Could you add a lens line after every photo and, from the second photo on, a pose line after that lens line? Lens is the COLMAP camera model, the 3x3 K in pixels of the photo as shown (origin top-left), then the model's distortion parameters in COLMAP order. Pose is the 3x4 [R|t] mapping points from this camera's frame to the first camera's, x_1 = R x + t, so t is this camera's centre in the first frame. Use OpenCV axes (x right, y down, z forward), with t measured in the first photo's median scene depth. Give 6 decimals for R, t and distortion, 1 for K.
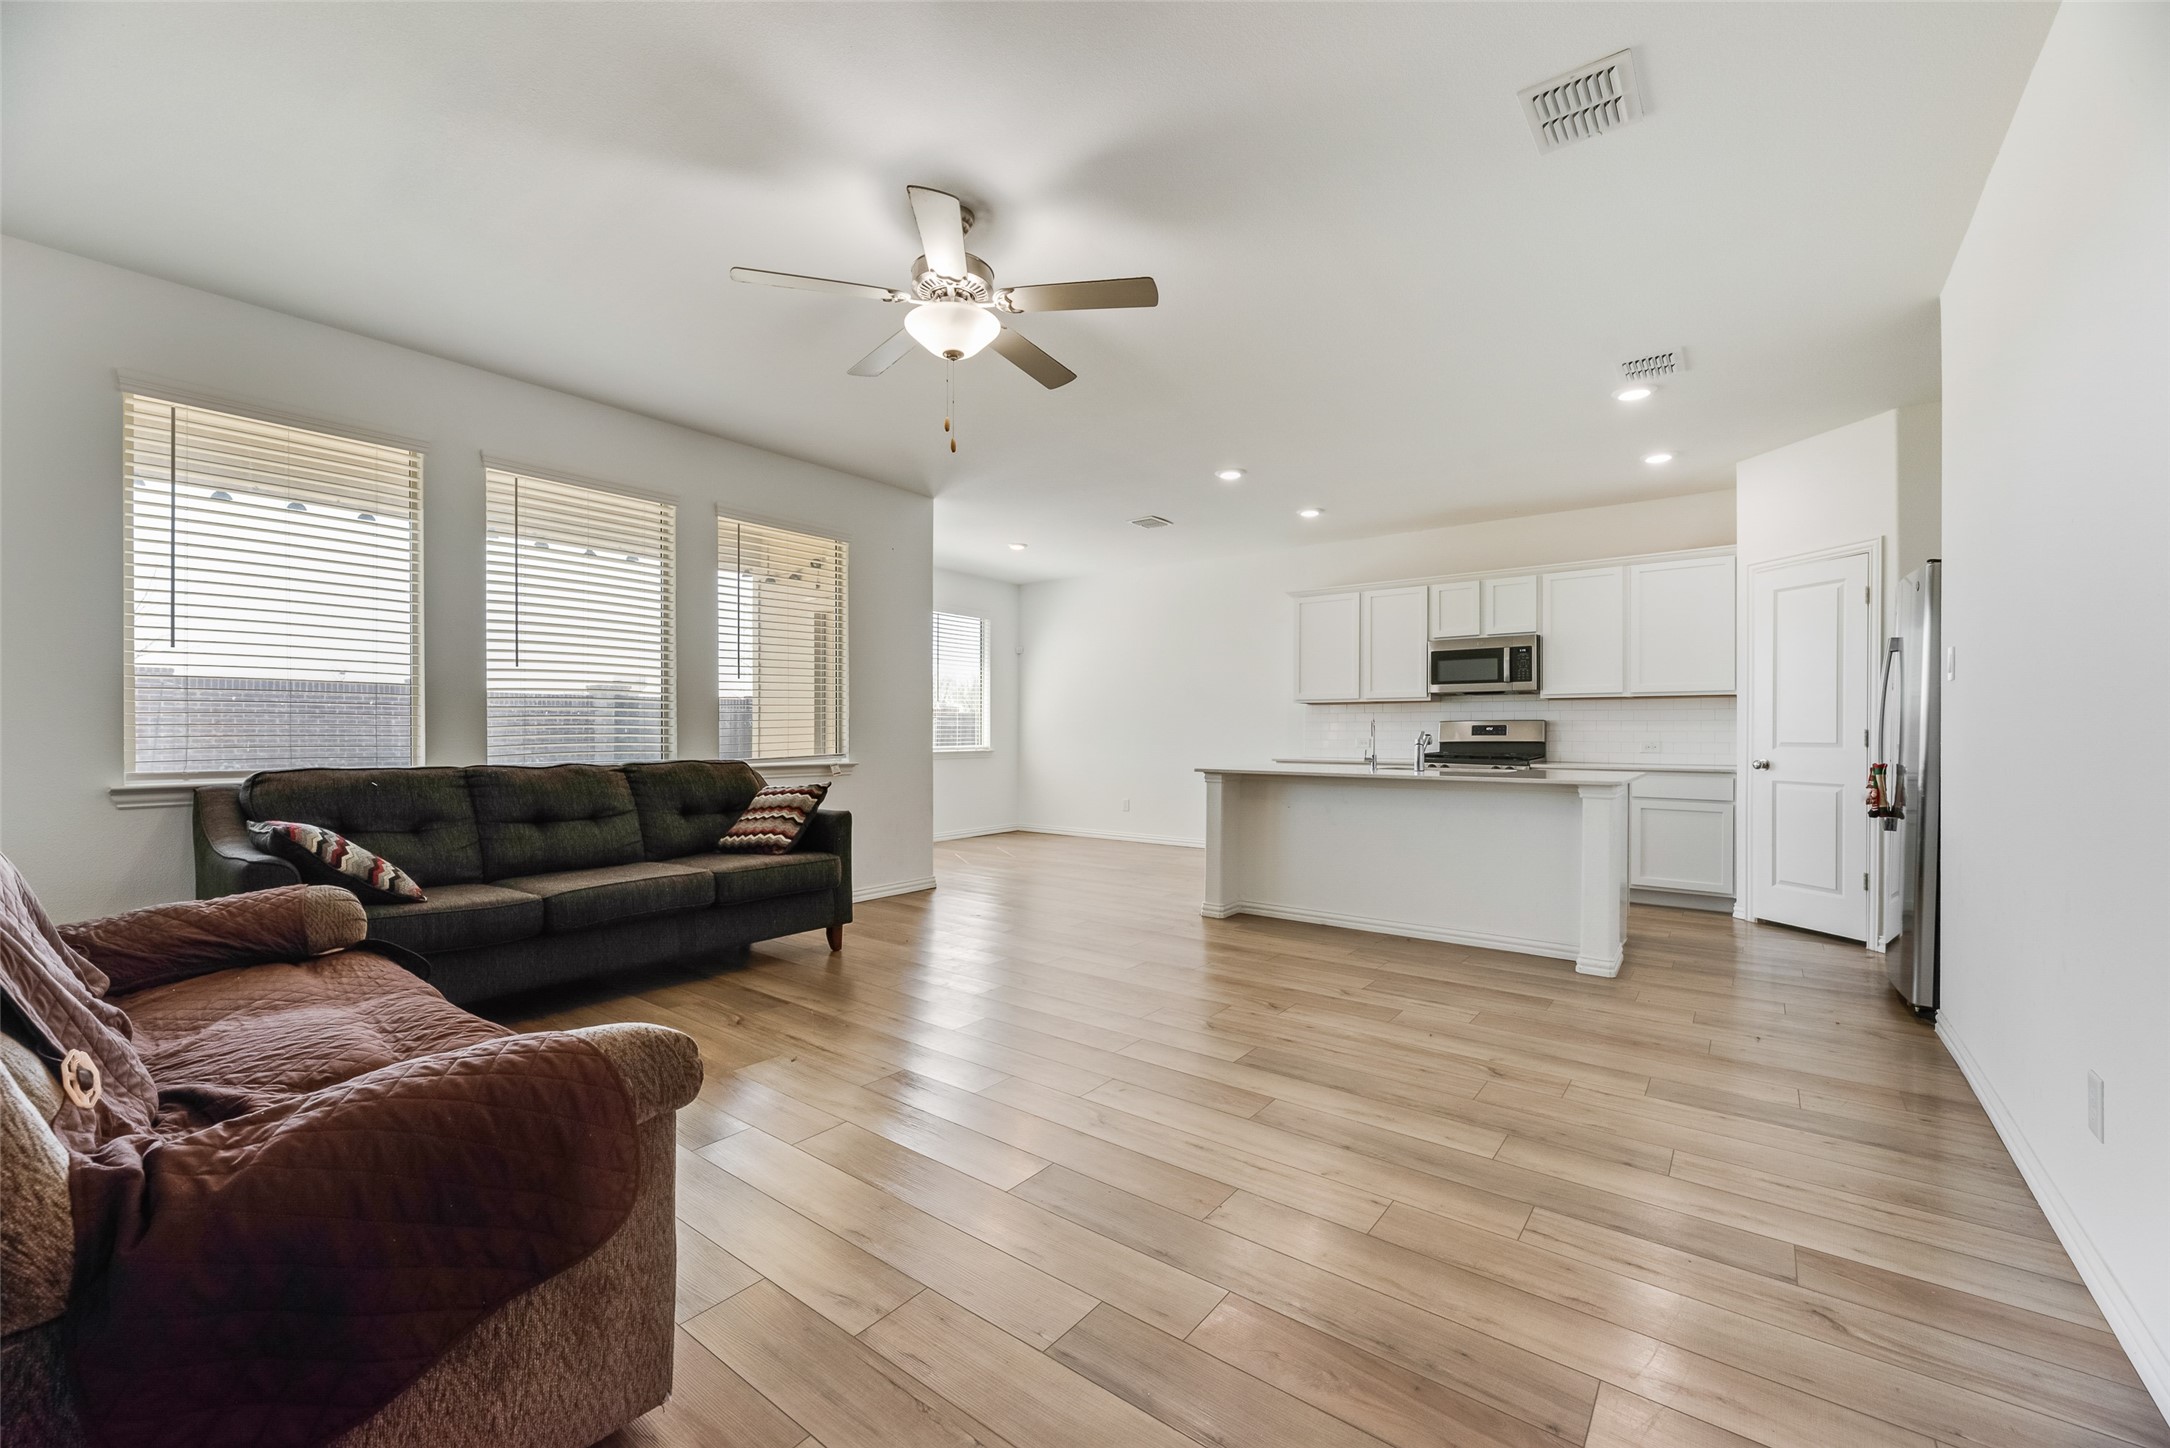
lens RADIAL K [[872.8, 0, 1081.1], [0, 872.8, 734.5], [0, 0, 1]] dist [0.002714, -0.000229]
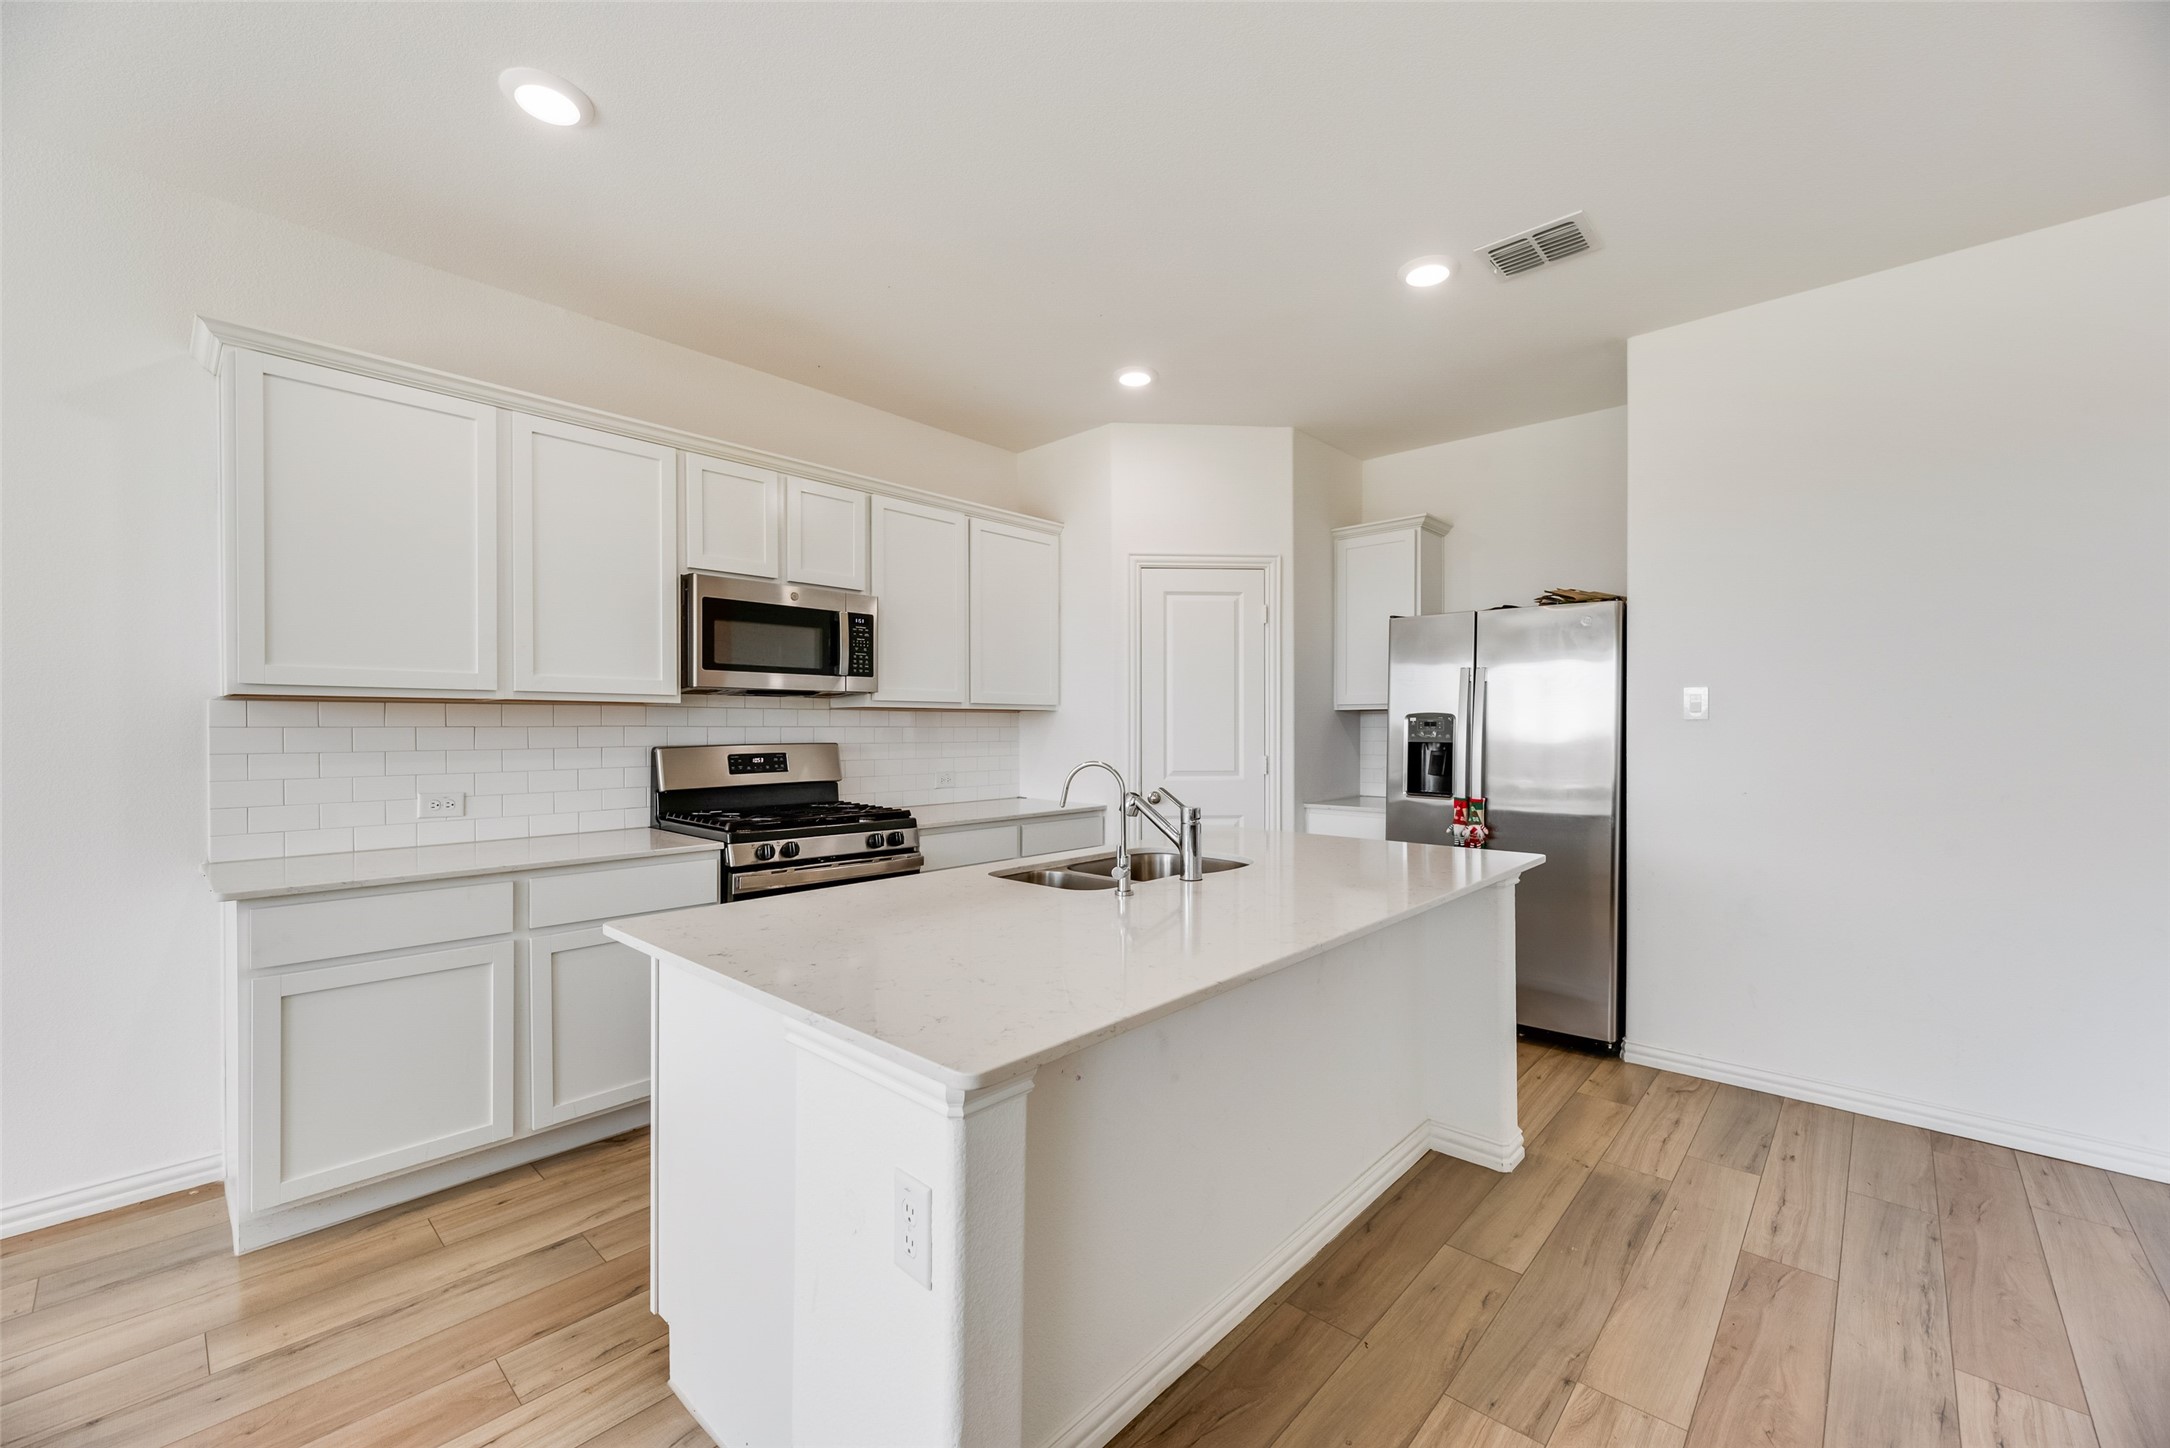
lens RADIAL K [[872.8, 0, 1081.1], [0, 872.8, 734.5], [0, 0, 1]] dist [0.002714, -0.000229]
pose [[0.082502, -0.011396, 0.996526, -0.044238], [0.001769, 0.999935, 0.011289, -0.029563], [-0.996589, 0.000832, 0.082516, 0.809076]]
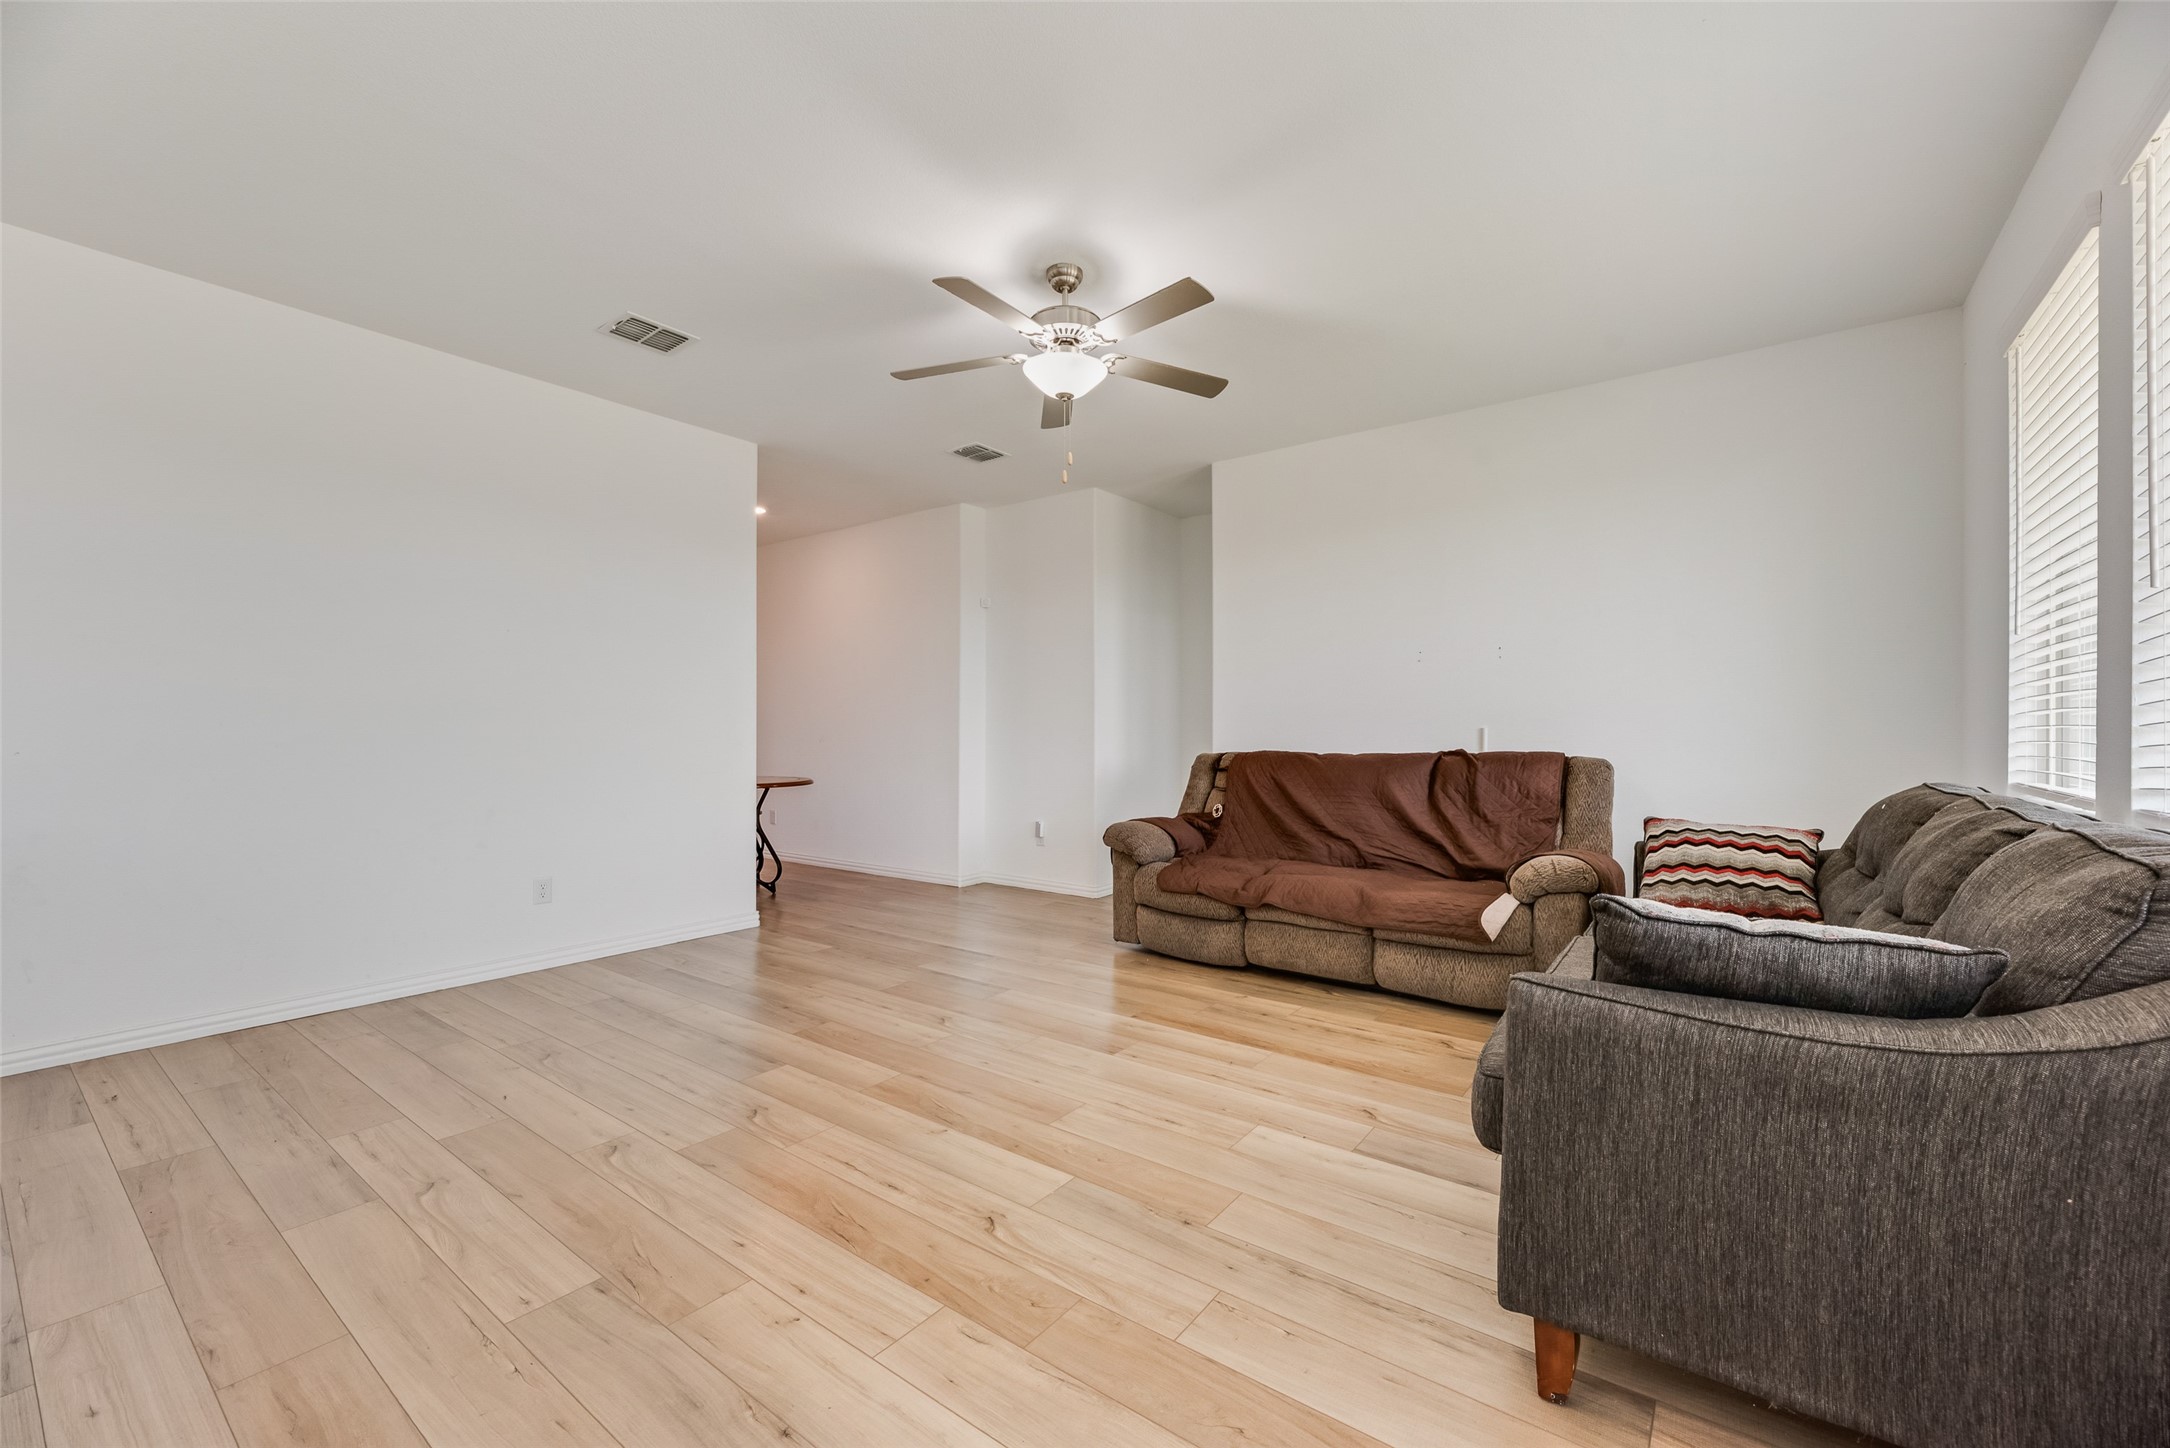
lens RADIAL K [[872.8, 0, 1081.1], [0, 872.8, 734.5], [0, 0, 1]] dist [0.002714, -0.000229]
pose [[-0.999938, -0.003253, -0.010660, -0.069437], [-0.003319, 0.999975, 0.006192, -0.003587], [0.010640, 0.006227, -0.999924, 0.937939]]
